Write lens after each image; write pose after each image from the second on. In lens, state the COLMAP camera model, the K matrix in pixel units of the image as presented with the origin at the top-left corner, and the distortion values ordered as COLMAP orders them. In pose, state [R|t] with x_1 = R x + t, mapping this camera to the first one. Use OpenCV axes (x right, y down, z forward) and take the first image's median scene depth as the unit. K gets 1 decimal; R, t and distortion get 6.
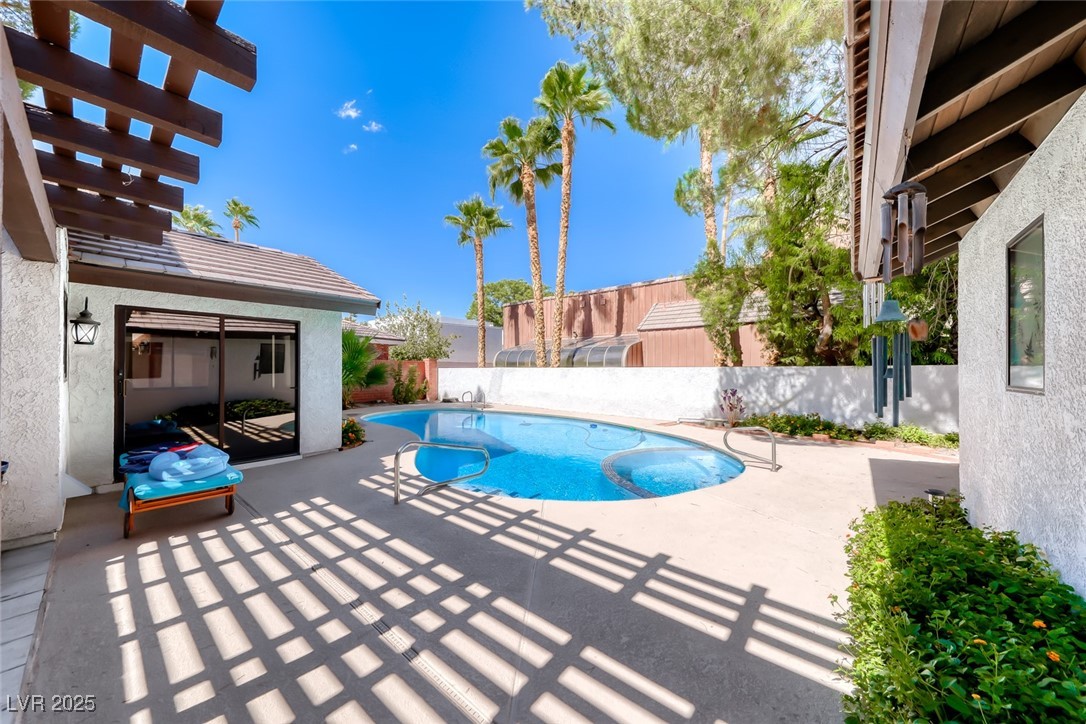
lens RADIAL K [[371.4, 0, 543.2], [0, 371.4, 369.0], [0, 0, 1]] dist [0.010444, -0.007099]
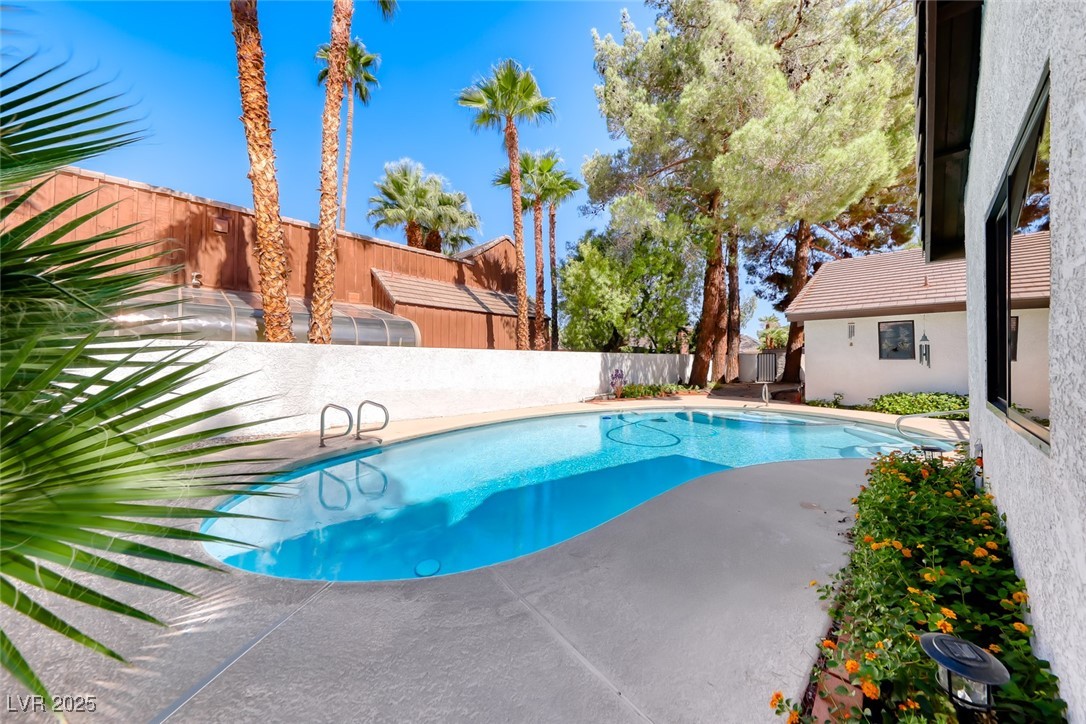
lens RADIAL K [[371.4, 0, 543.2], [0, 371.4, 369.0], [0, 0, 1]] dist [0.010444, -0.007099]
pose [[0.105616, -0.022012, 0.994163, -0.609131], [-0.001414, 0.999751, 0.022286, 0.019127], [-0.994406, -0.003759, 0.105558, 0.832869]]
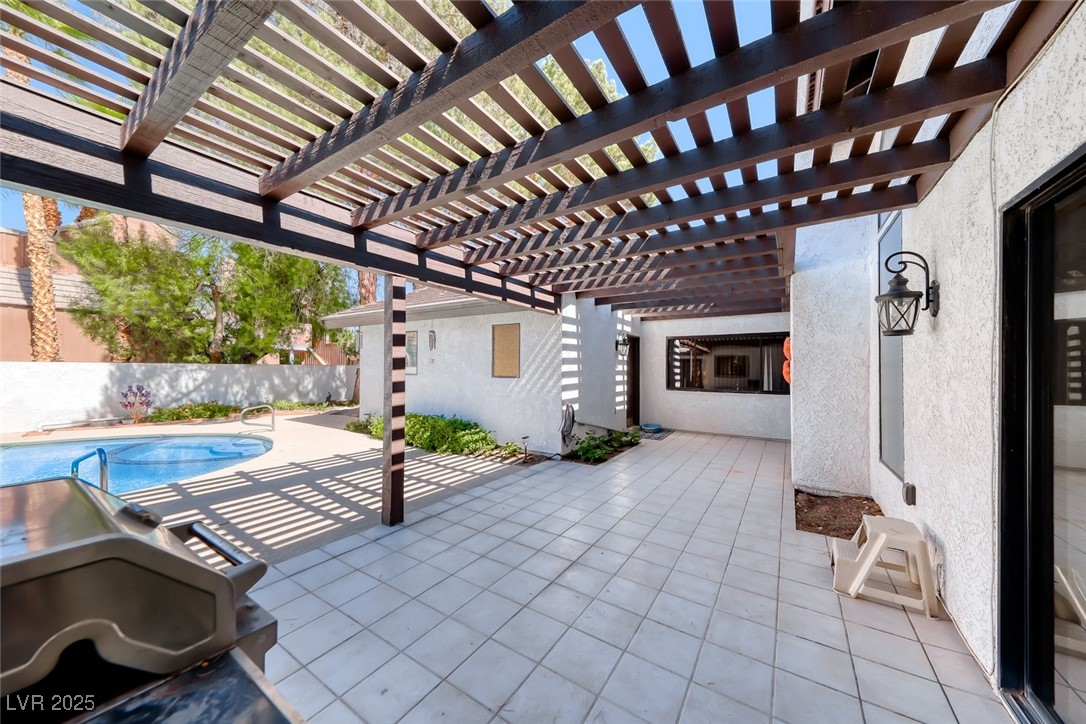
lens RADIAL K [[371.4, 0, 543.2], [0, 371.4, 369.0], [0, 0, 1]] dist [0.010444, -0.007099]
pose [[-0.113667, 0.007838, 0.993488, -0.447191], [-0.022925, 0.999682, -0.010510, -0.001429], [-0.993254, -0.023970, -0.113451, 0.014168]]
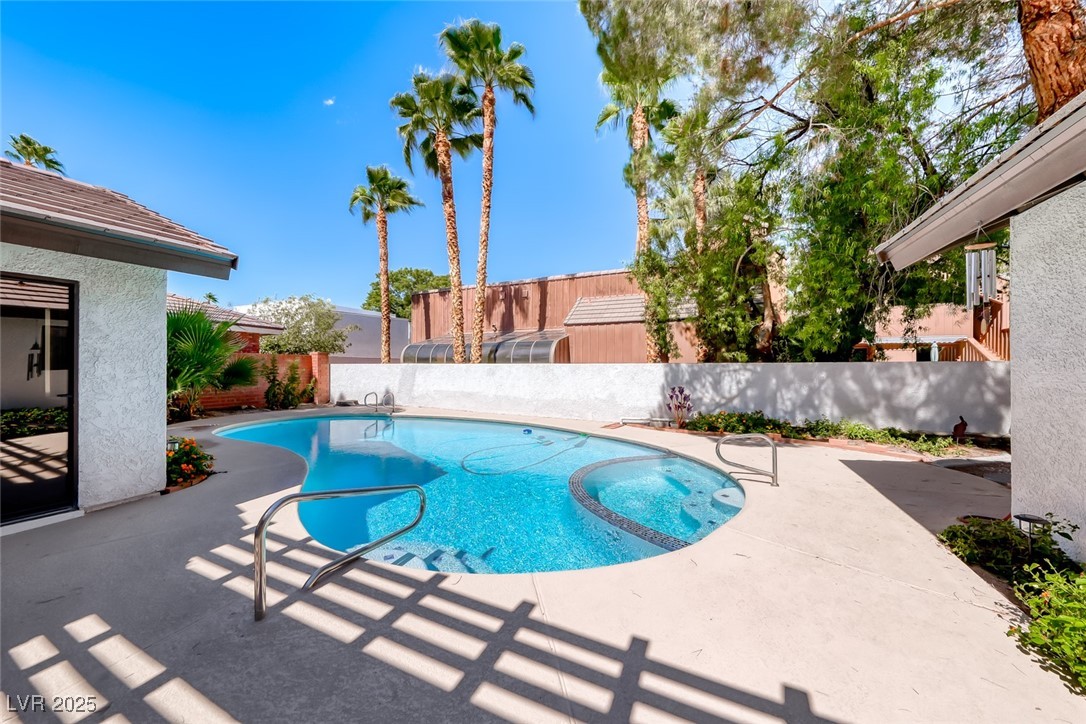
lens RADIAL K [[371.4, 0, 543.2], [0, 371.4, 369.0], [0, 0, 1]] dist [0.010444, -0.007099]
pose [[0.968855, -0.000672, 0.247628, -0.043747], [-0.001498, 0.999962, 0.008575, 0.001347], [-0.247624, -0.008679, 0.968817, 0.126345]]
